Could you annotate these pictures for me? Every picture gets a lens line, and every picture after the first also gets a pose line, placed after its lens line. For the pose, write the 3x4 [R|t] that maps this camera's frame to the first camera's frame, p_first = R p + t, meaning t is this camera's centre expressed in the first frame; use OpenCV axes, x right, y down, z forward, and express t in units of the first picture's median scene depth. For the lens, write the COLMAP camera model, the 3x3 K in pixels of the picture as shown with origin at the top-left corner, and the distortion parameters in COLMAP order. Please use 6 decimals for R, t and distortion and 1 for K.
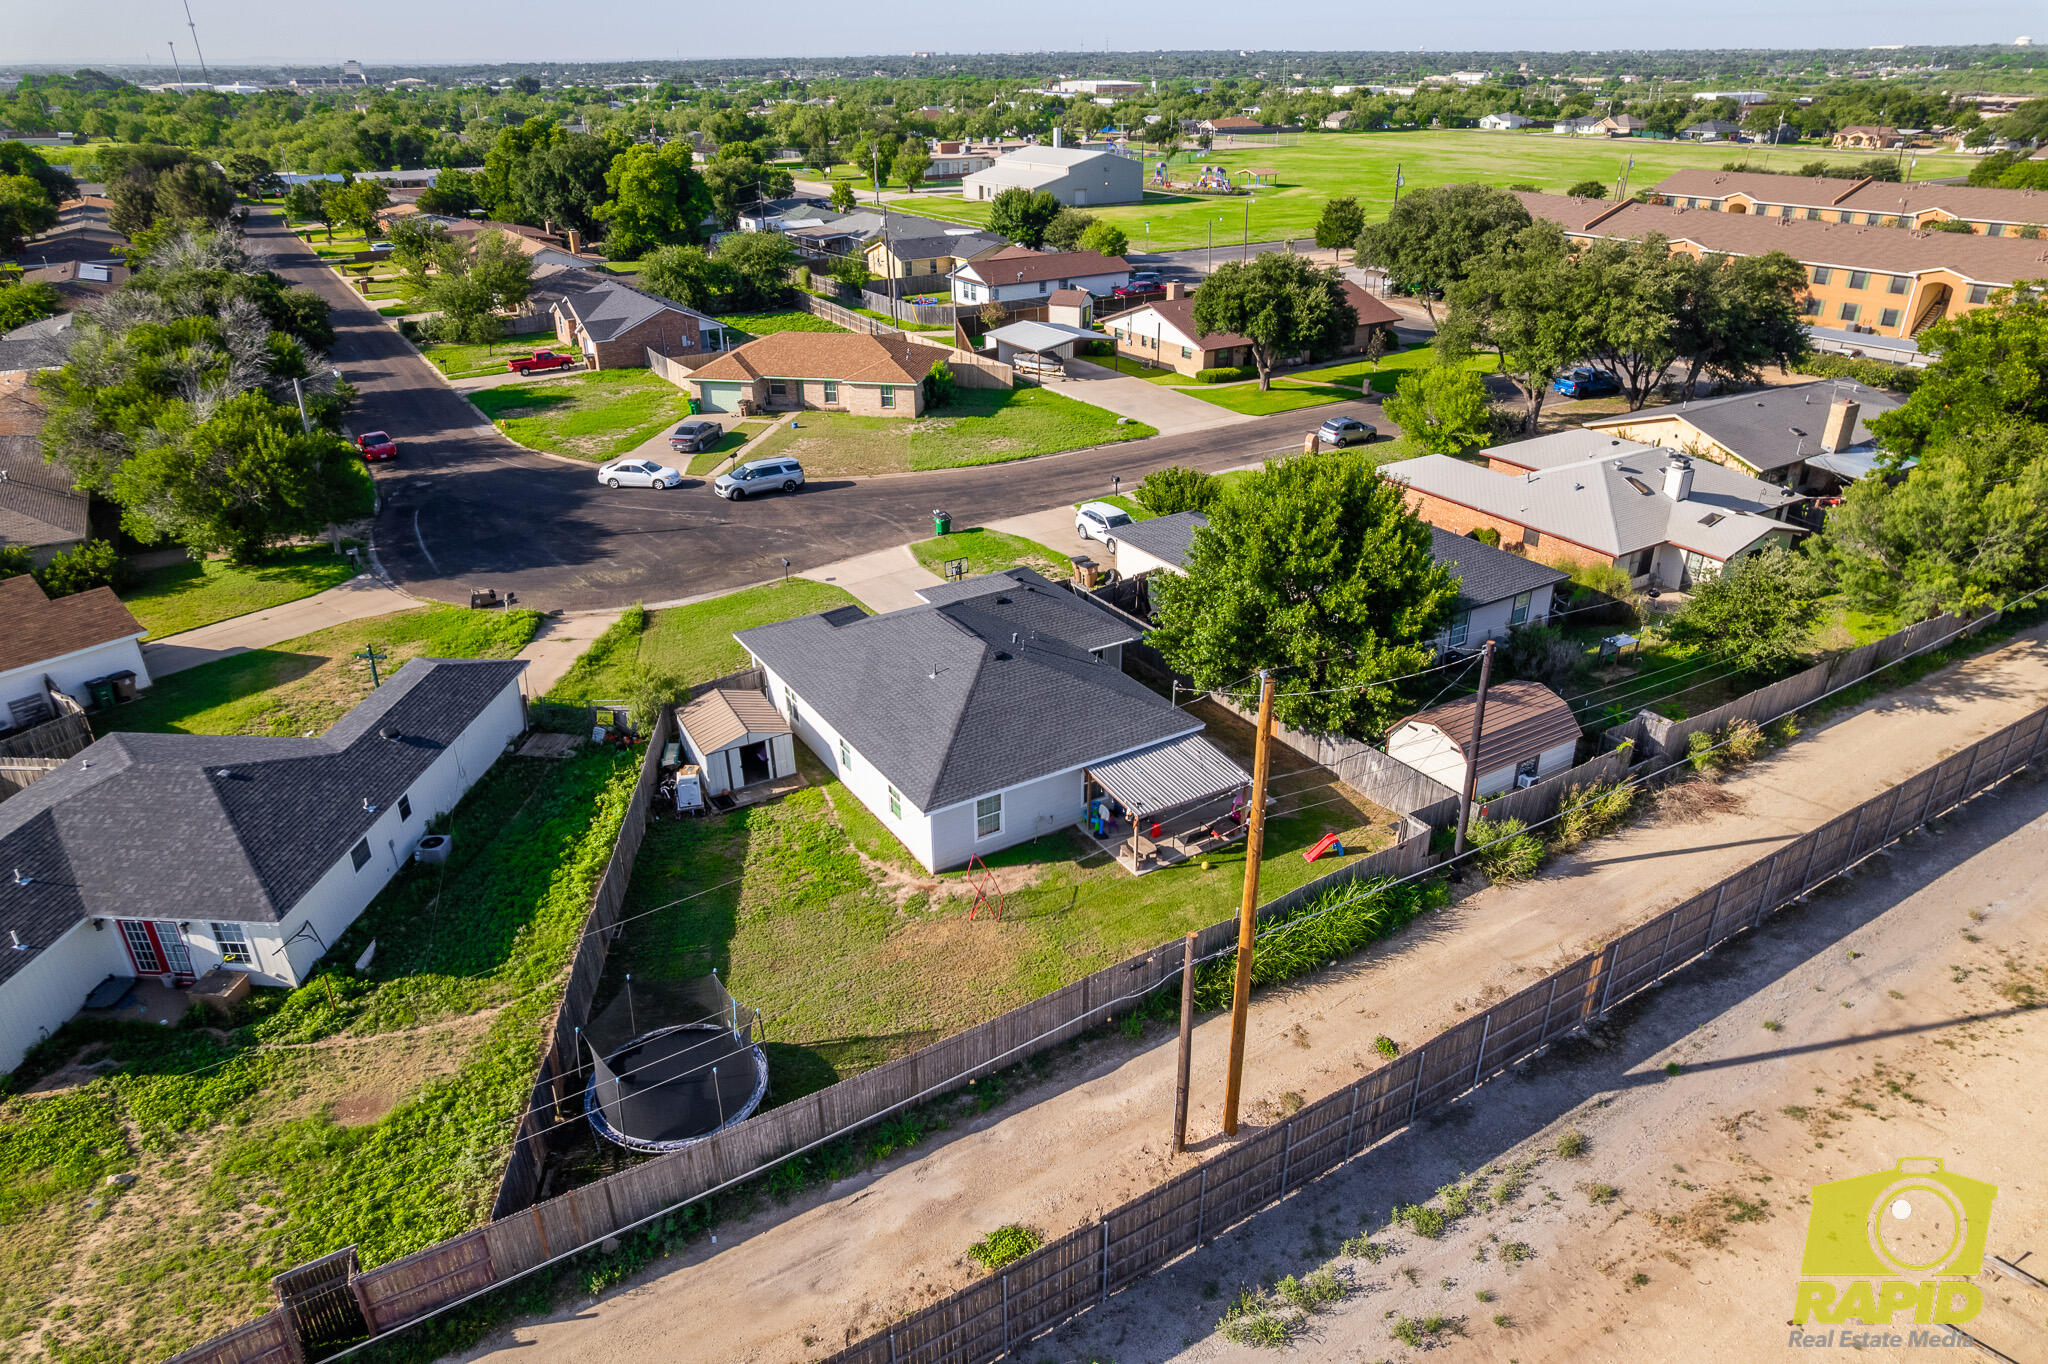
lens RADIAL K [[1313.8, 0, 1032.8], [0, 1313.8, 688.0], [0, 0, 1]] dist [-0.073878, 0.061380]
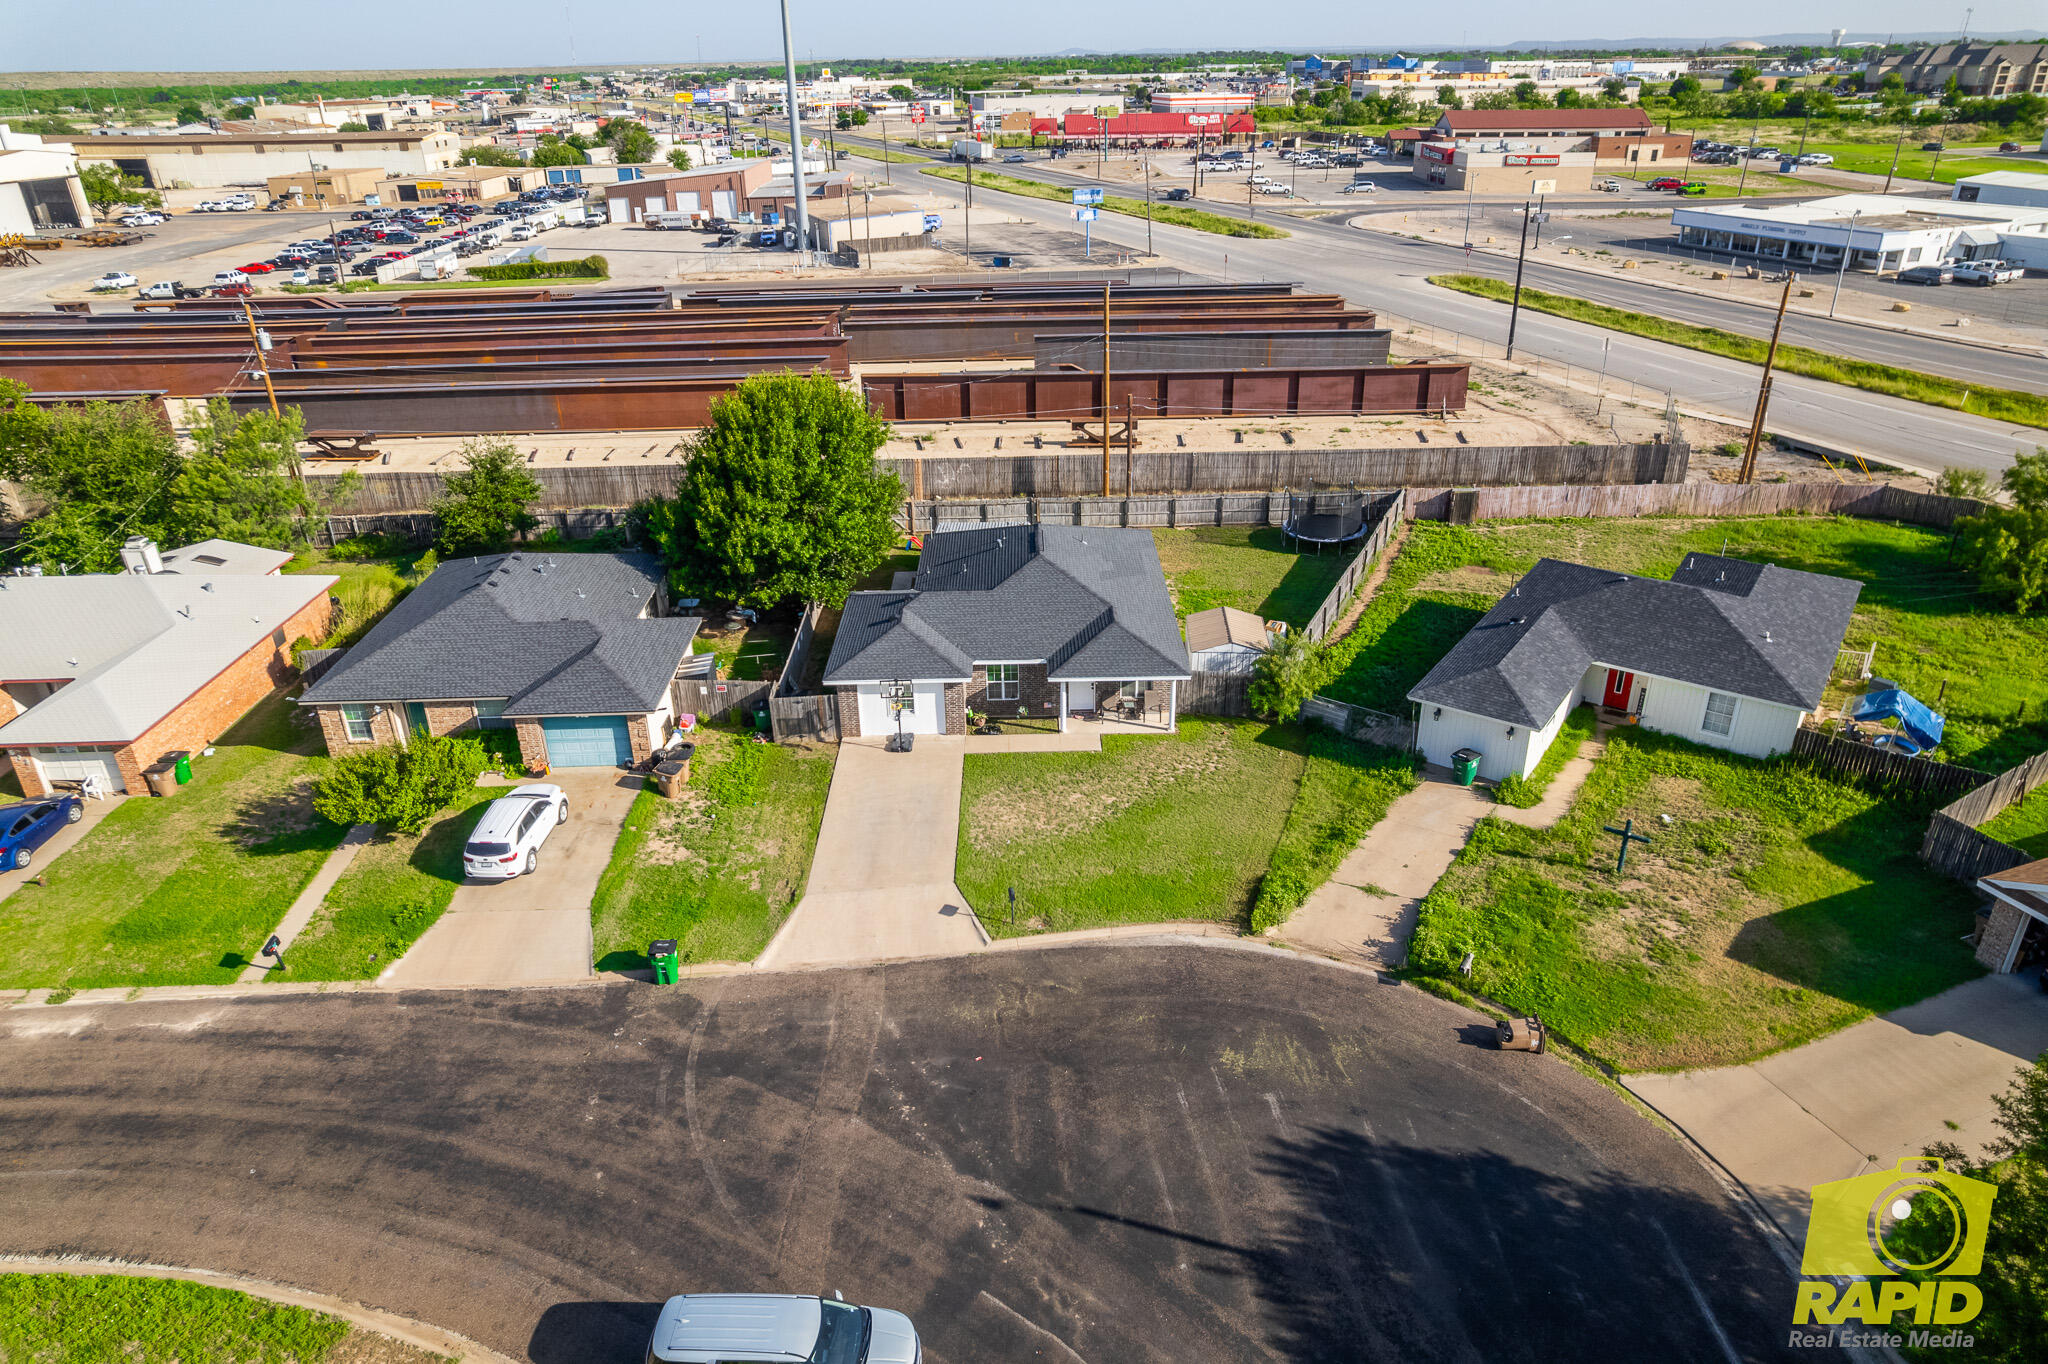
lens RADIAL K [[1311.4, 0, 1034.1], [0, 1311.4, 682.7], [0, 0, 1]] dist [-0.077331, 0.074031]
pose [[-0.854899, -0.208131, 0.475214, -0.412634], [0.246252, 0.643436, 0.724810, -0.529288], [-0.456626, 0.736662, -0.498821, 1.087591]]
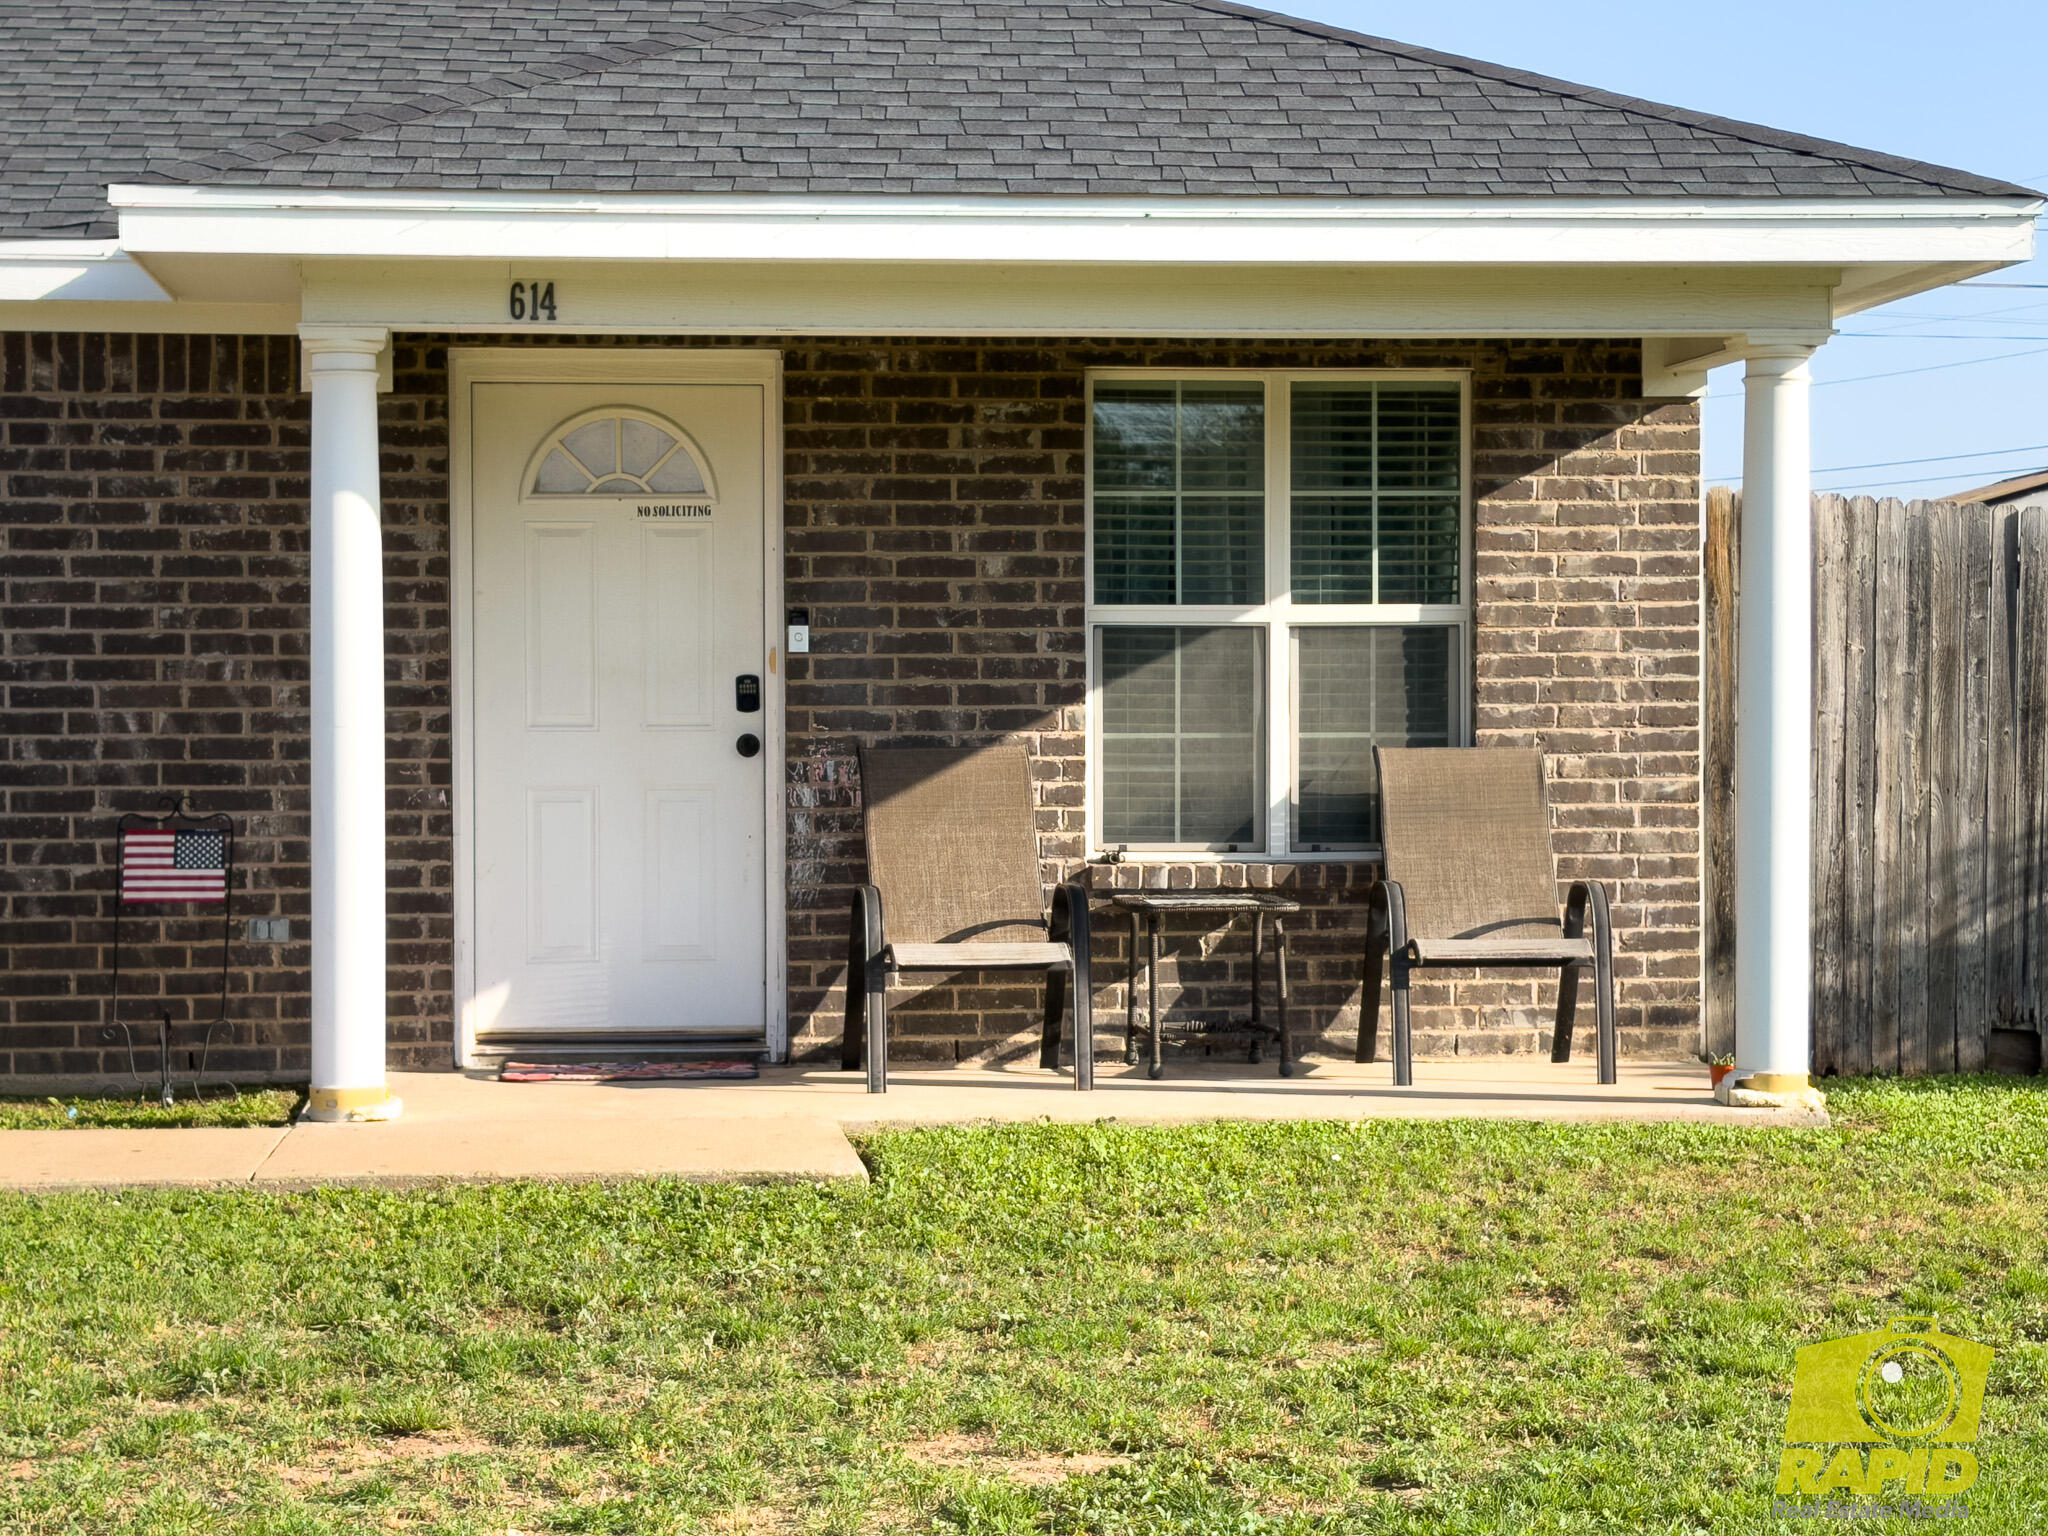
lens RADIAL K [[4550.7, 0, 1024.0], [0, 4550.7, 768.0], [0, 0, 1]] dist [0.190959, -0.367996]
pose [[-0.898681, 0.006791, 0.438551, -0.206783], [0.203125, 0.892634, 0.402423, -0.089892], [-0.388732, 0.450731, -0.803572, 0.884088]]
